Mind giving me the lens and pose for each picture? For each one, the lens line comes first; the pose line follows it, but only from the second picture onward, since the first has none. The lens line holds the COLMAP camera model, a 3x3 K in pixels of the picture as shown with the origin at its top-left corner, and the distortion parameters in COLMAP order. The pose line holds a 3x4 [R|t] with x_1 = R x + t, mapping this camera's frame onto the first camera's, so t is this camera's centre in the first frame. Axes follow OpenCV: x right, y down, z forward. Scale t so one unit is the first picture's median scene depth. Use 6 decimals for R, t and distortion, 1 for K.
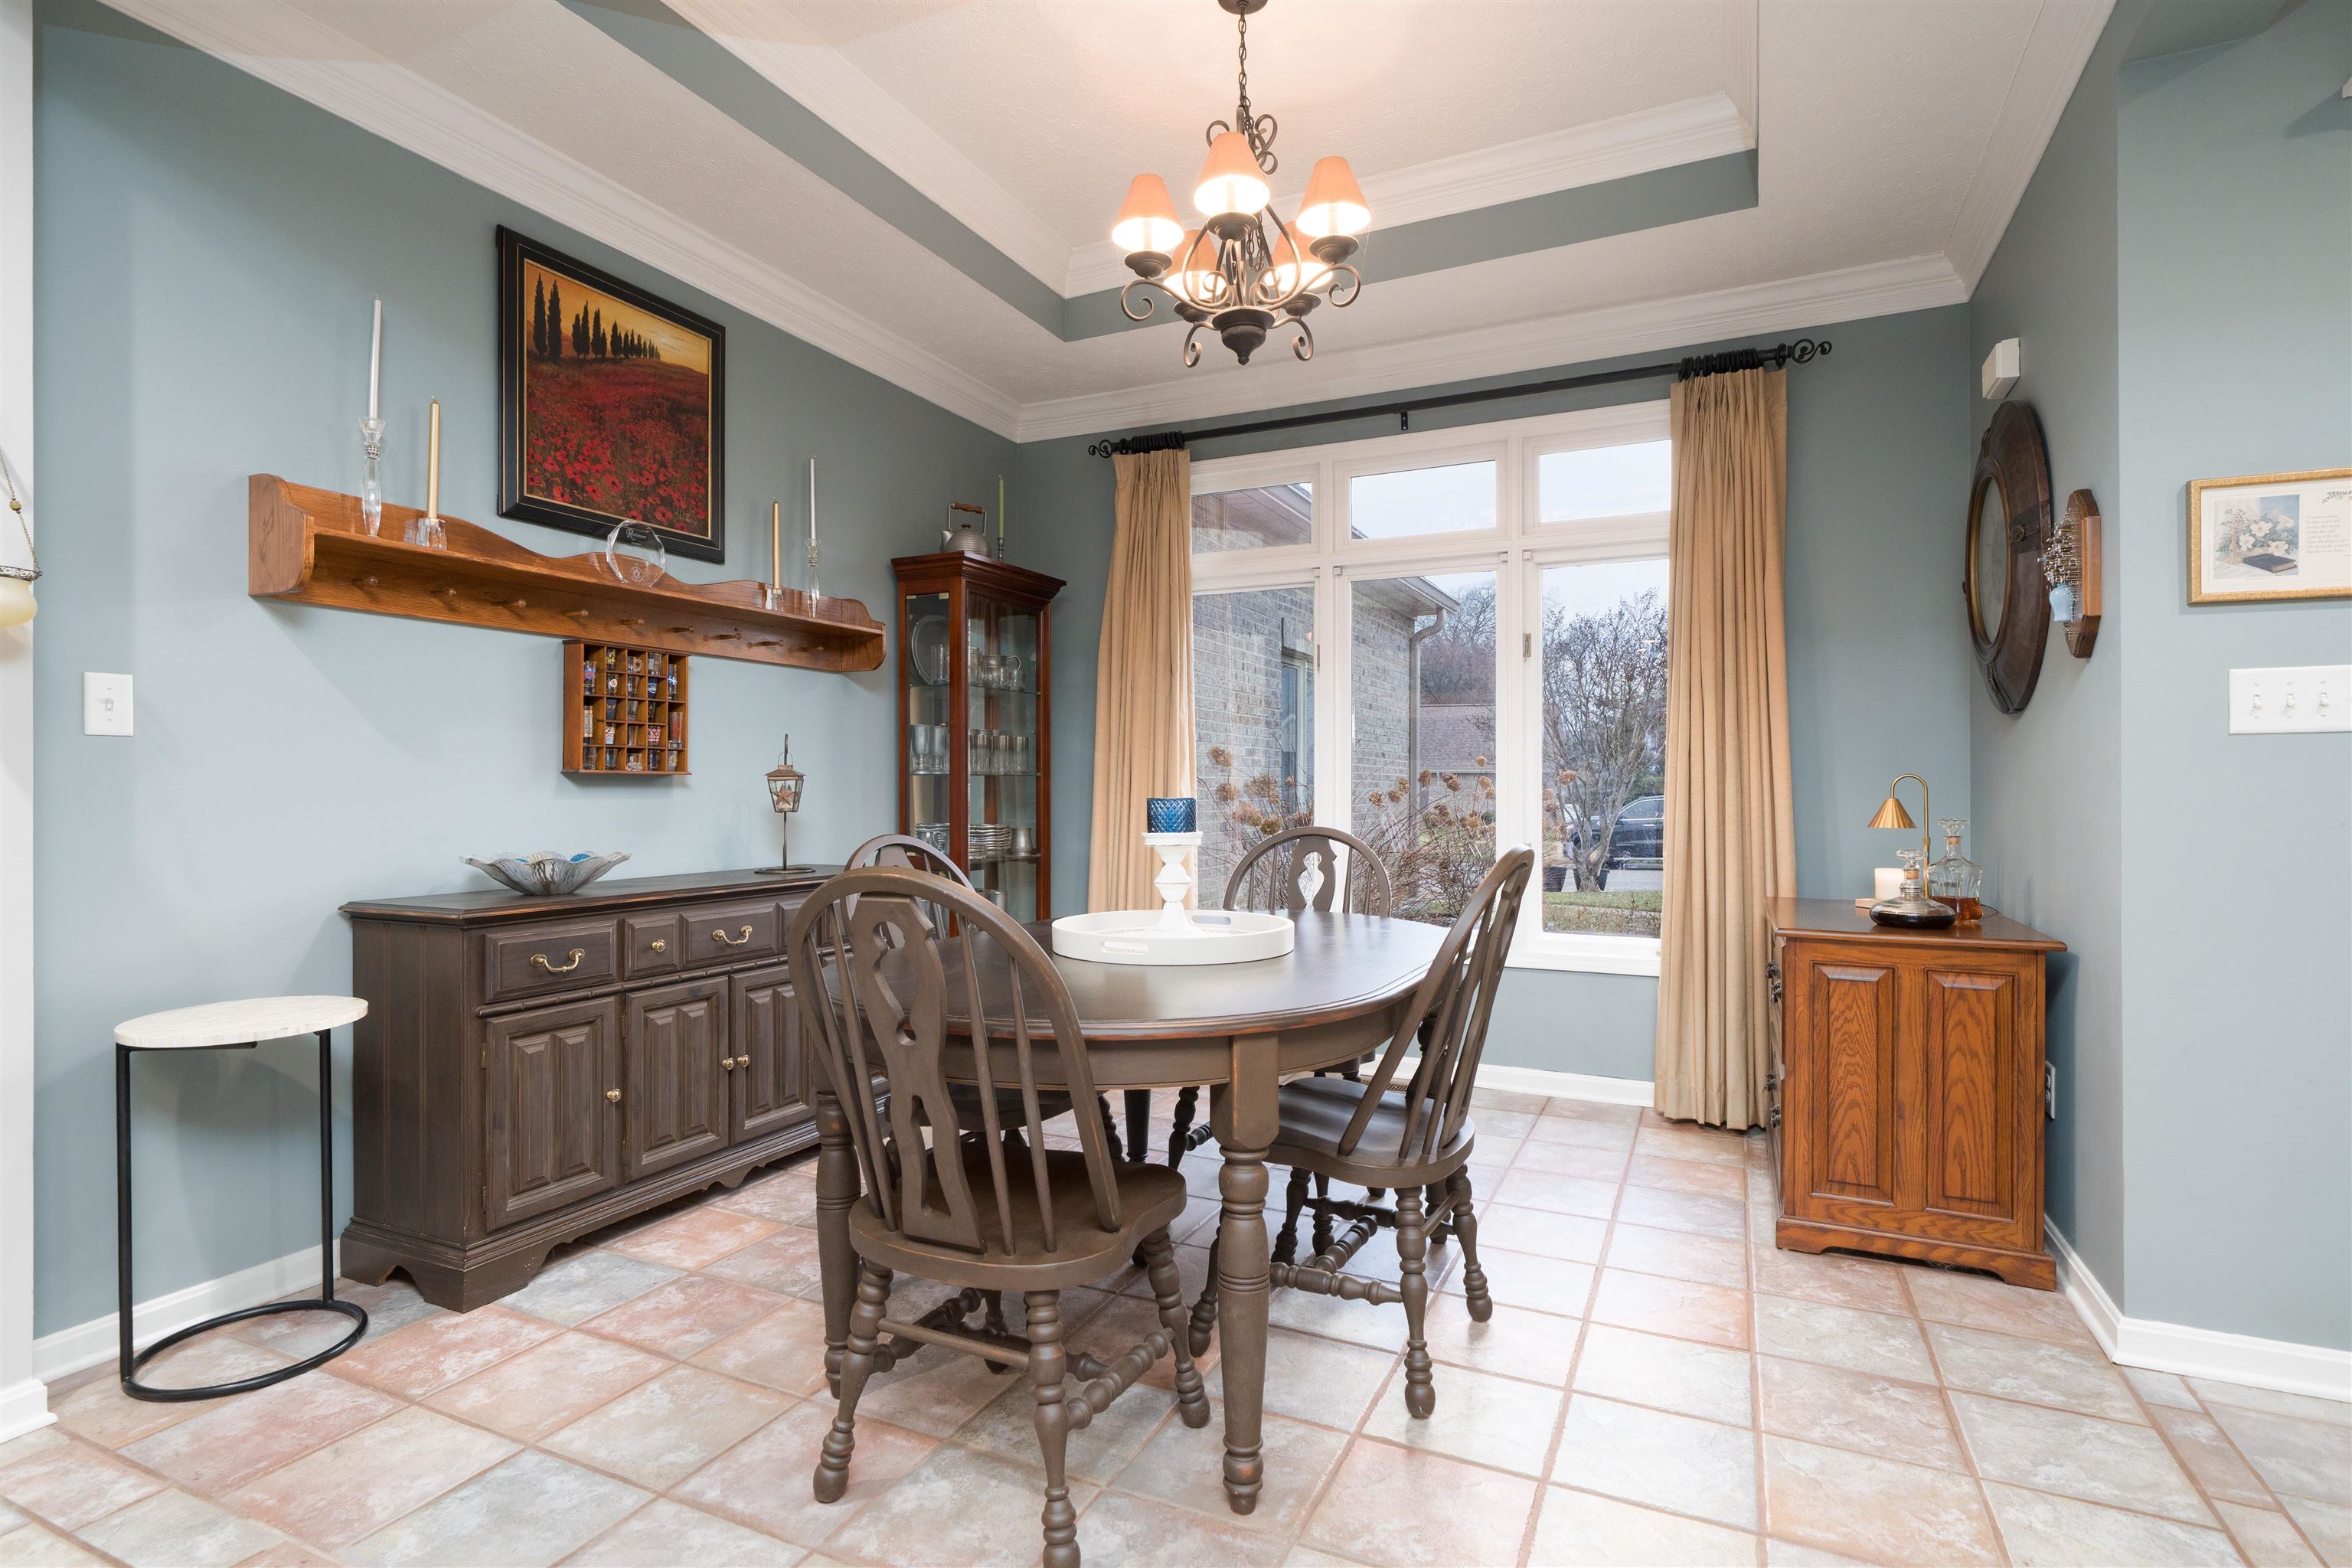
lens RADIAL K [[1166.0, 0, 1174.5], [0, 1166.0, 796.4], [0, 0, 1]] dist [-0.001969, -0.000711]
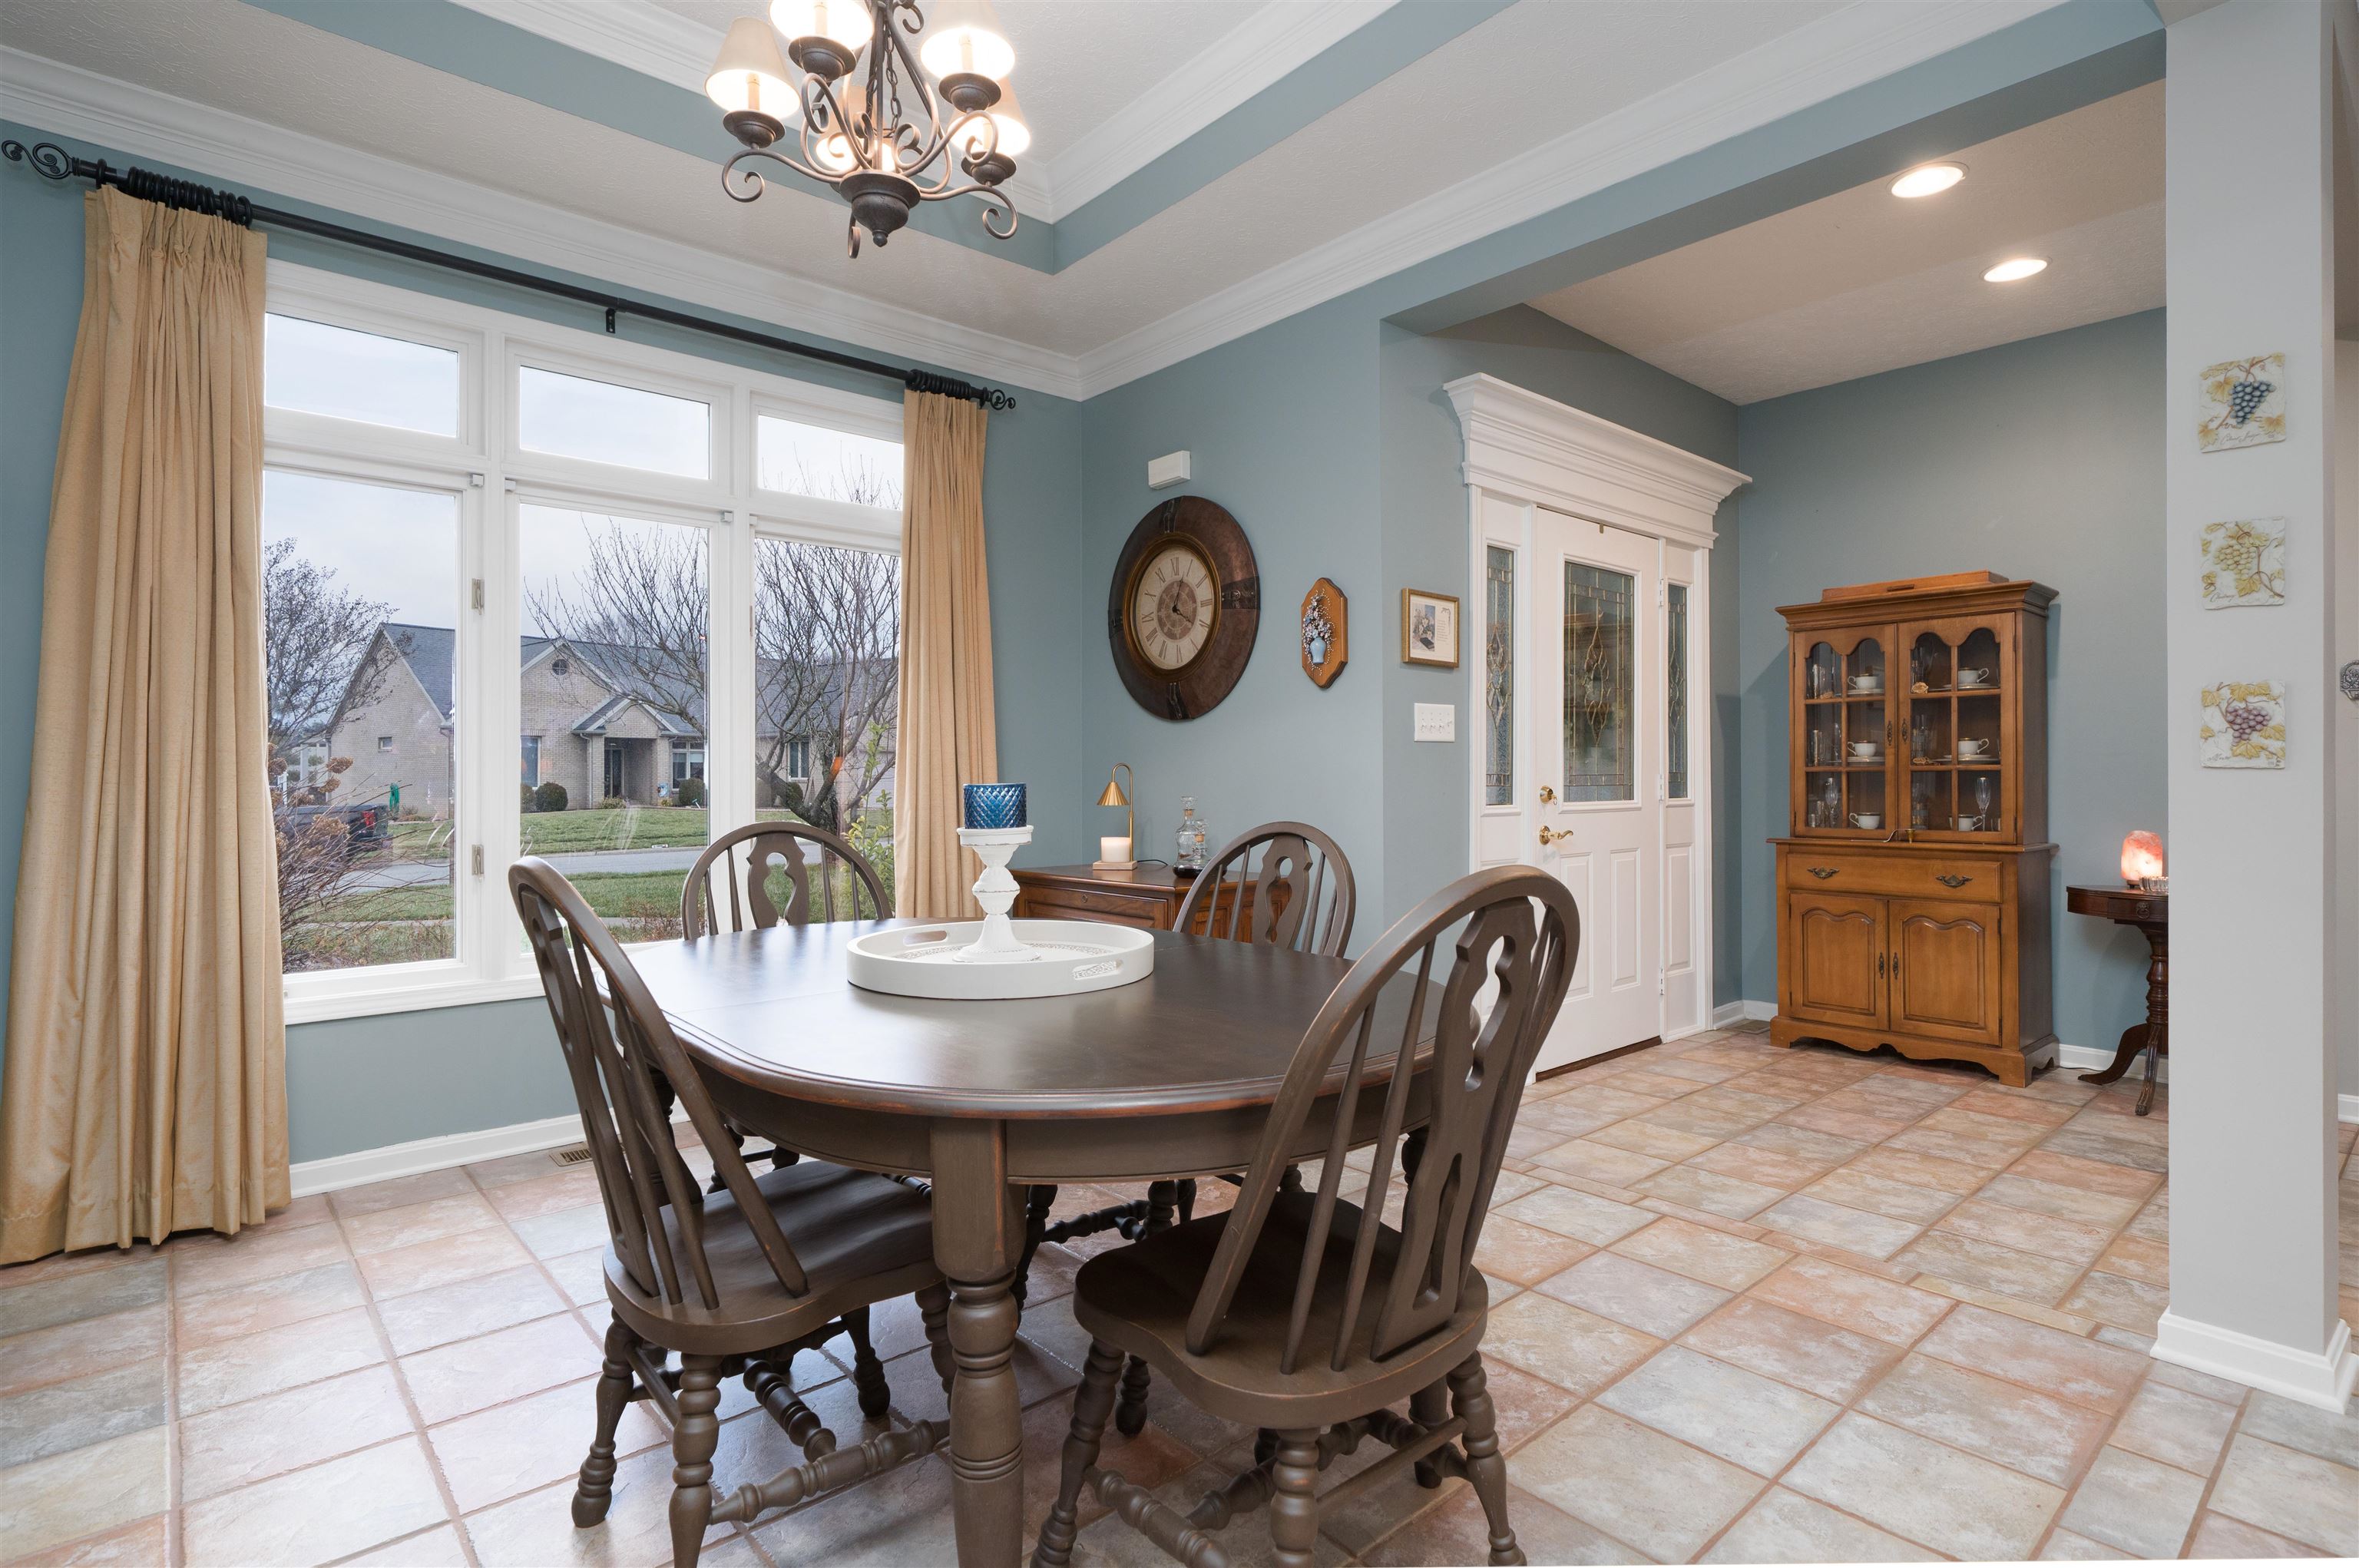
lens RADIAL K [[1151.0, 0, 1179.5], [0, 1151.0, 784.0], [0, 0, 1]] dist [0.000352, -0.000161]
pose [[0.396785, -0.007638, 0.917880, -0.466381], [0.009346, 0.999947, 0.004280, -0.001135], [-0.917864, 0.006880, 0.396835, 0.394325]]
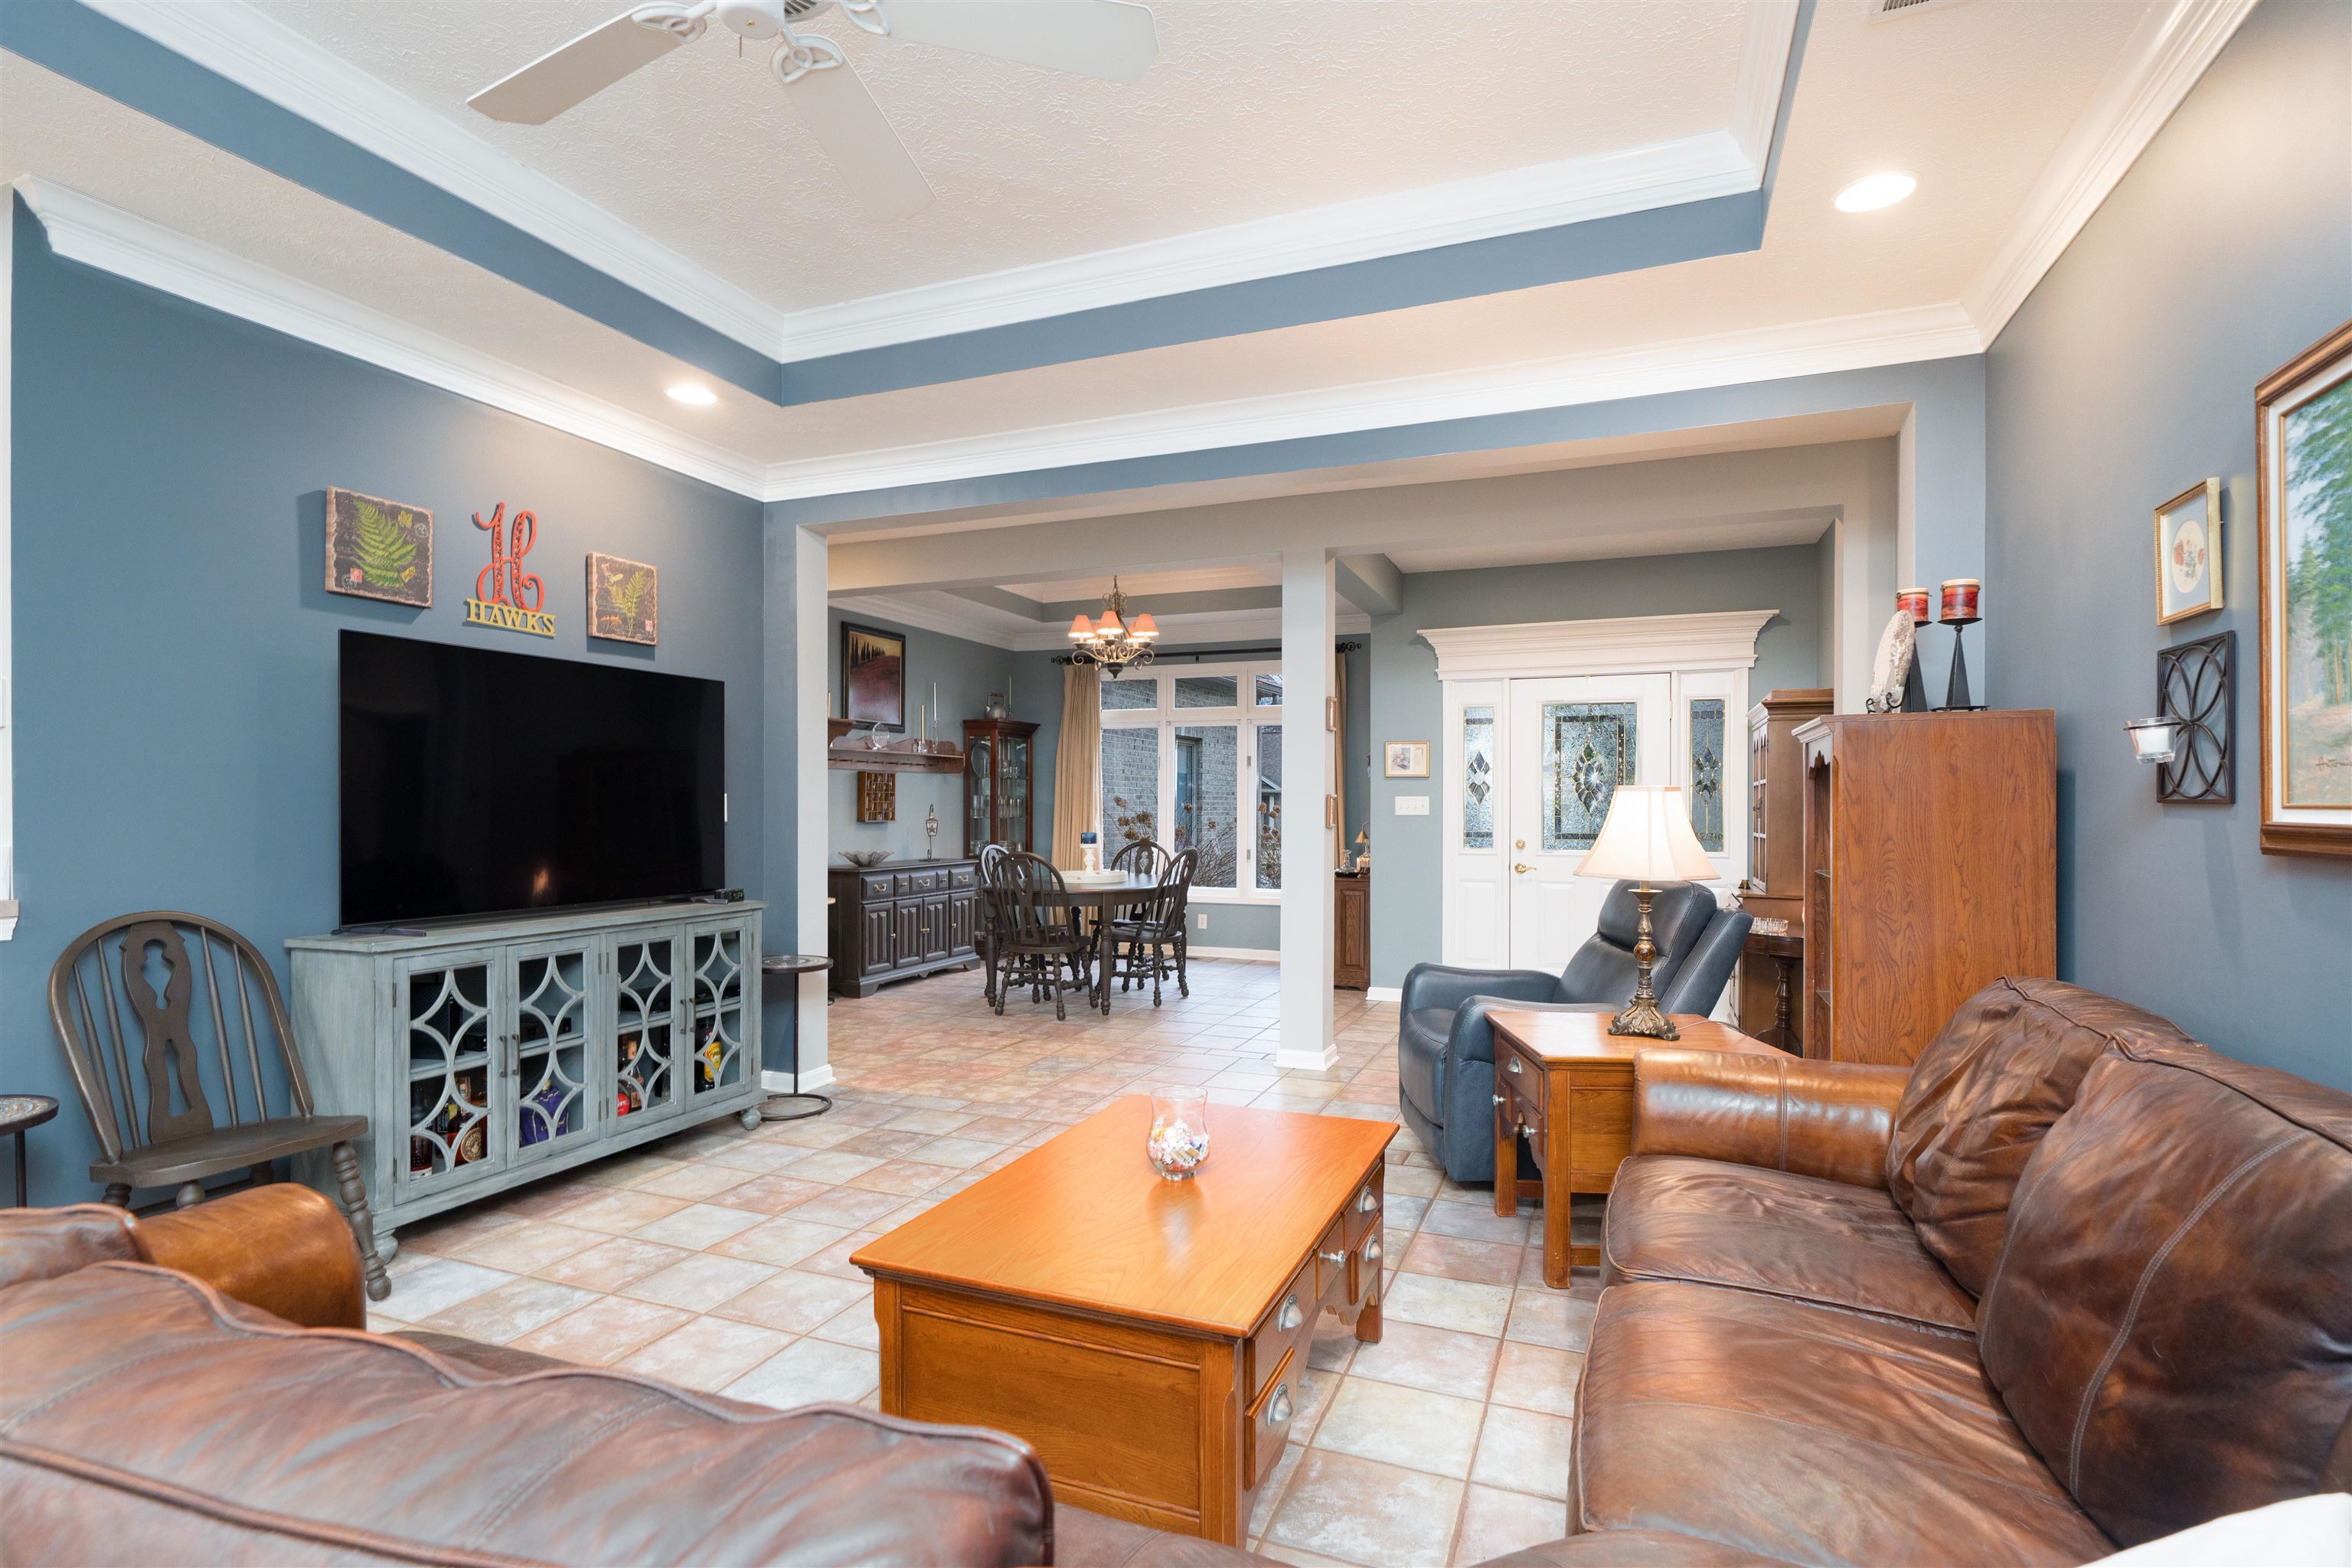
lens RADIAL K [[1166.0, 0, 1174.5], [0, 1166.0, 796.4], [0, 0, 1]] dist [-0.001969, -0.000711]
pose [[0.998096, 0.001826, 0.061654, 0.023332], [-0.001288, 0.999961, -0.008751, -0.047261], [-0.061668, 0.008655, 0.998059, -1.468800]]
